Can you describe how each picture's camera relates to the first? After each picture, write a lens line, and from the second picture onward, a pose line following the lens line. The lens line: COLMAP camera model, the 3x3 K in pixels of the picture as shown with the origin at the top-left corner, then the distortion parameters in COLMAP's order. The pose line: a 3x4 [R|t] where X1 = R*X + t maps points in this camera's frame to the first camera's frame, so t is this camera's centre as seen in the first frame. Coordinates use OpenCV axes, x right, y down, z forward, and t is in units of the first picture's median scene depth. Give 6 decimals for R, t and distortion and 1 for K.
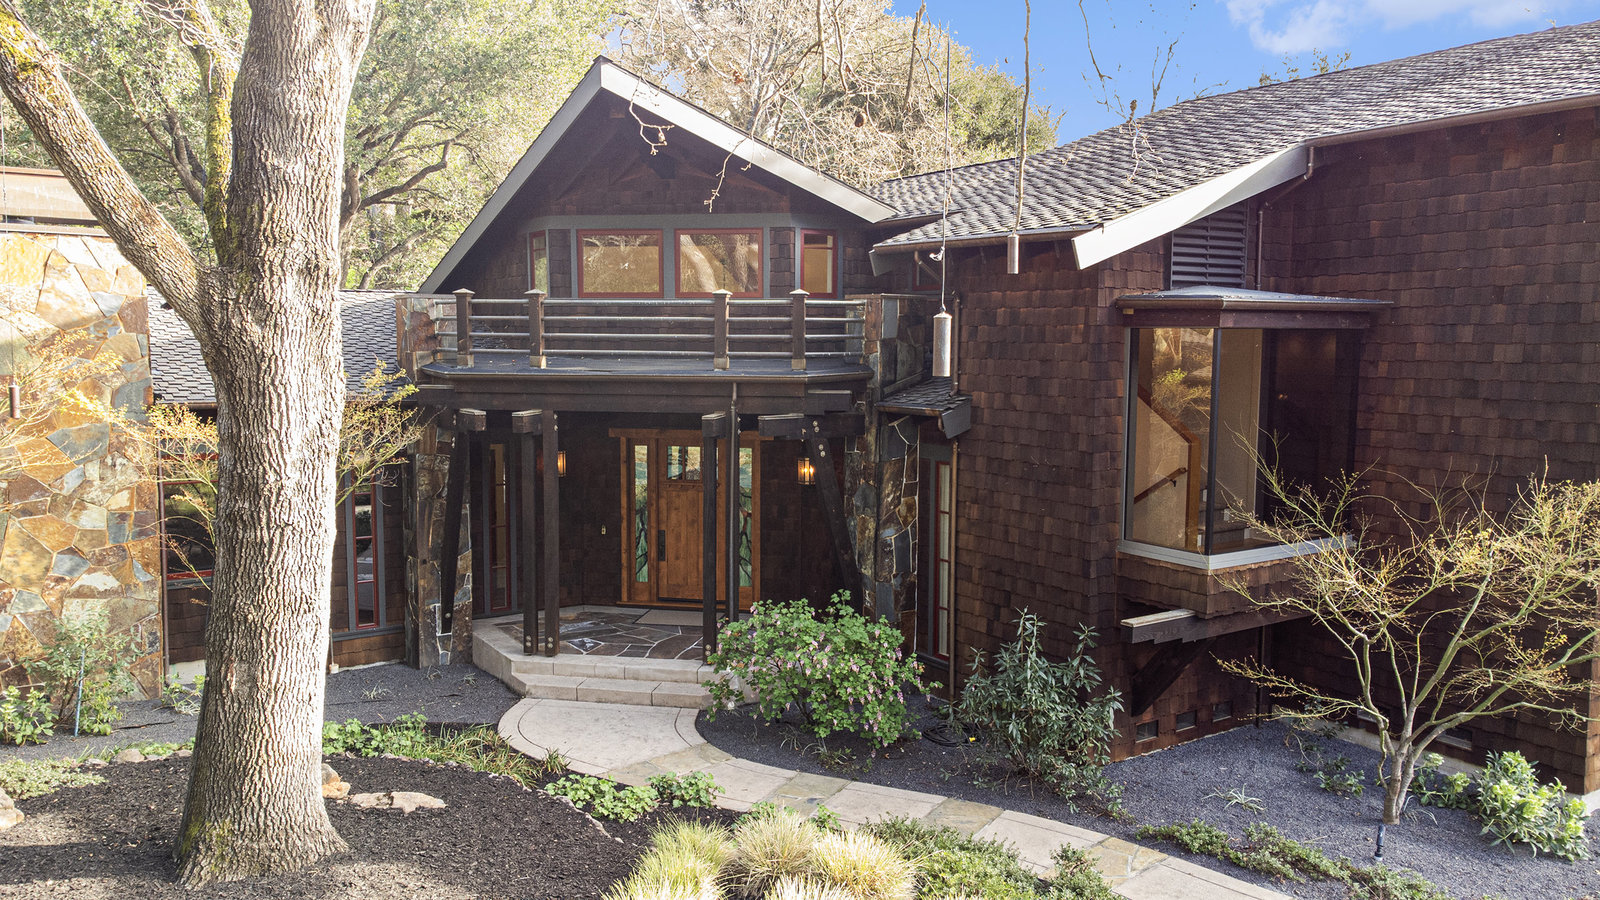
lens RADIAL K [[1191.8, 0, 800.0], [0, 1191.8, 450.0], [0, 0, 1]] dist [0.042522, 0.007092]
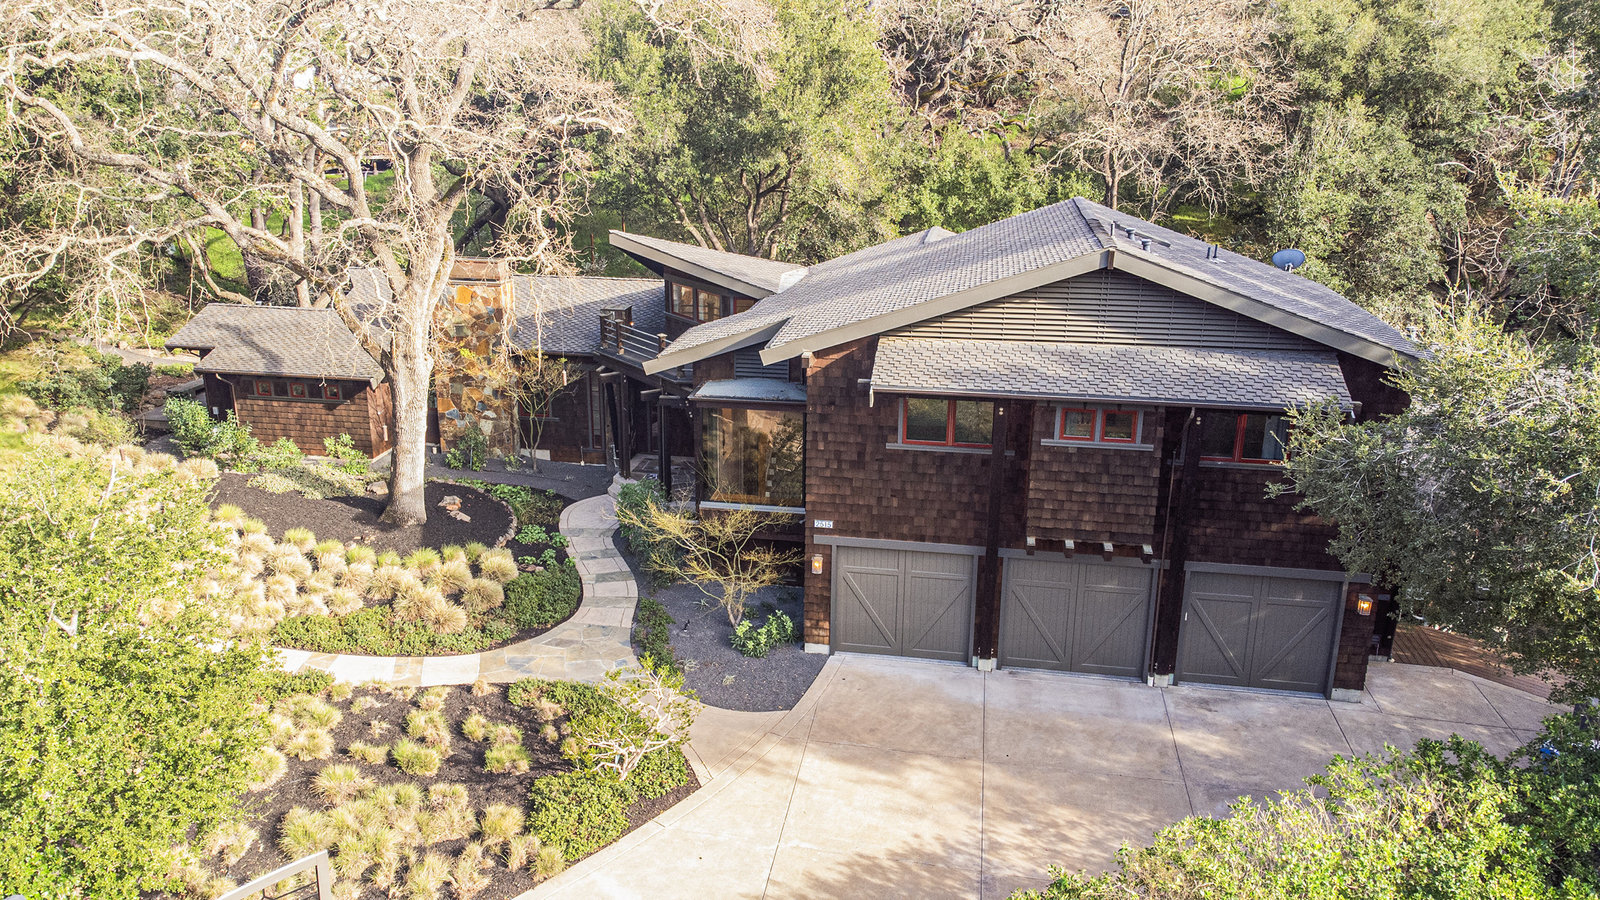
lens RADIAL K [[1191.8, 0, 800.0], [0, 1191.8, 450.0], [0, 0, 1]] dist [0.042522, 0.007092]
pose [[0.729177, 0.201629, -0.653947, 1.811478], [-0.067493, 0.972139, 0.224479, -0.494961], [0.680989, -0.119548, 0.722470, -0.478469]]
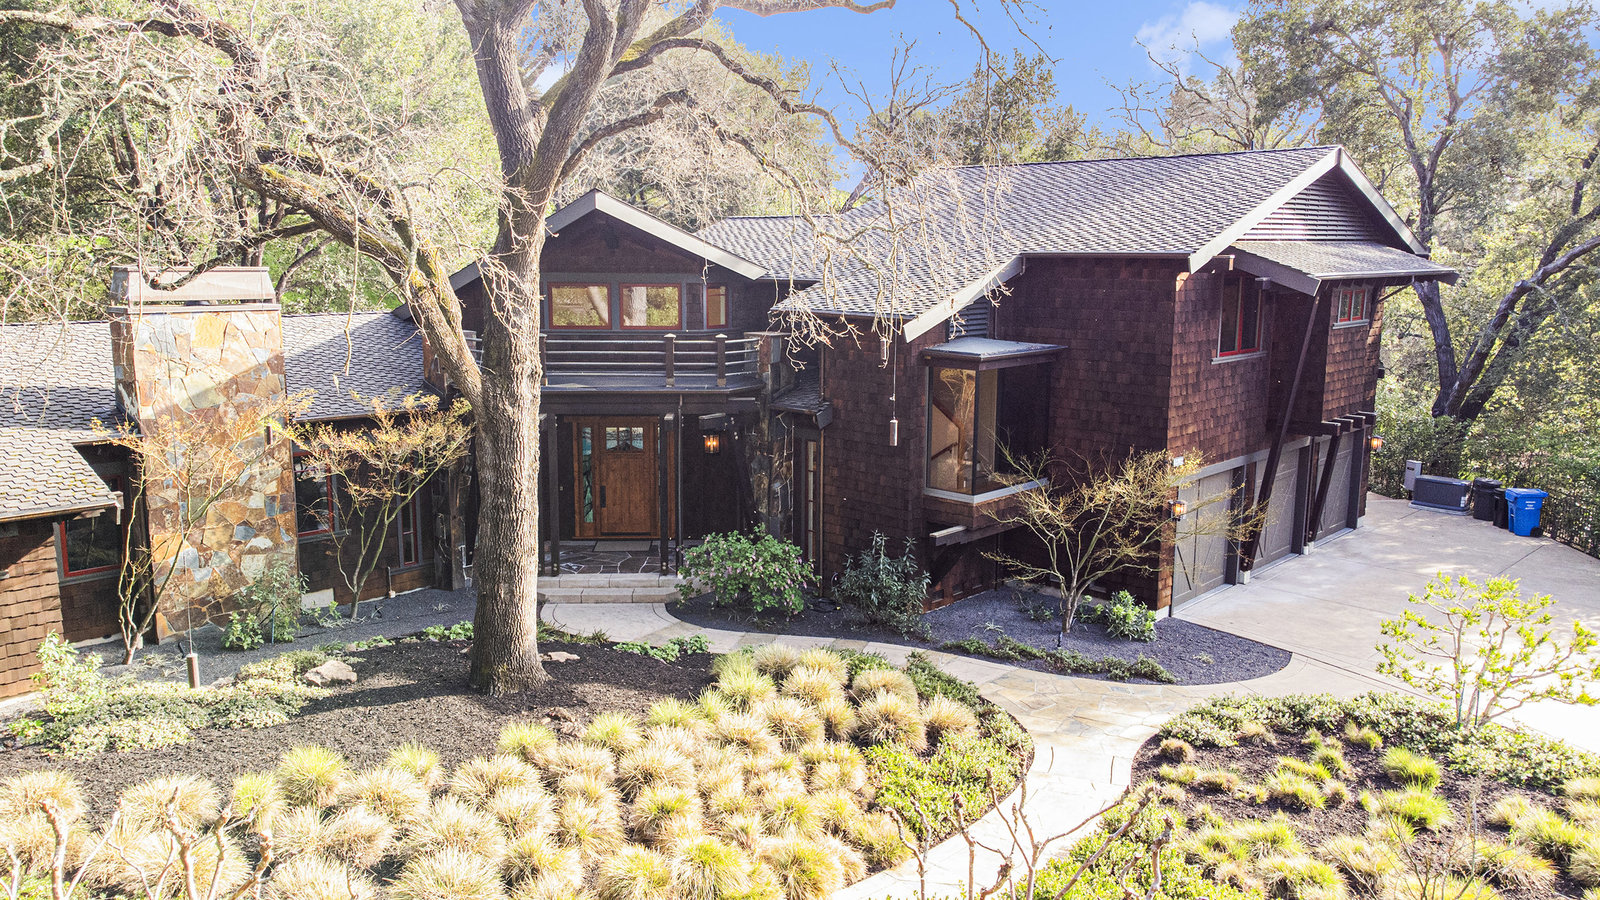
lens RADIAL K [[1191.8, 0, 800.0], [0, 1191.8, 450.0], [0, 0, 1]] dist [0.042522, 0.007092]
pose [[0.973811, -0.037449, 0.224254, -0.292065], [0.020781, 0.996874, 0.076231, -0.114037], [-0.226407, -0.069575, 0.971545, -0.631985]]
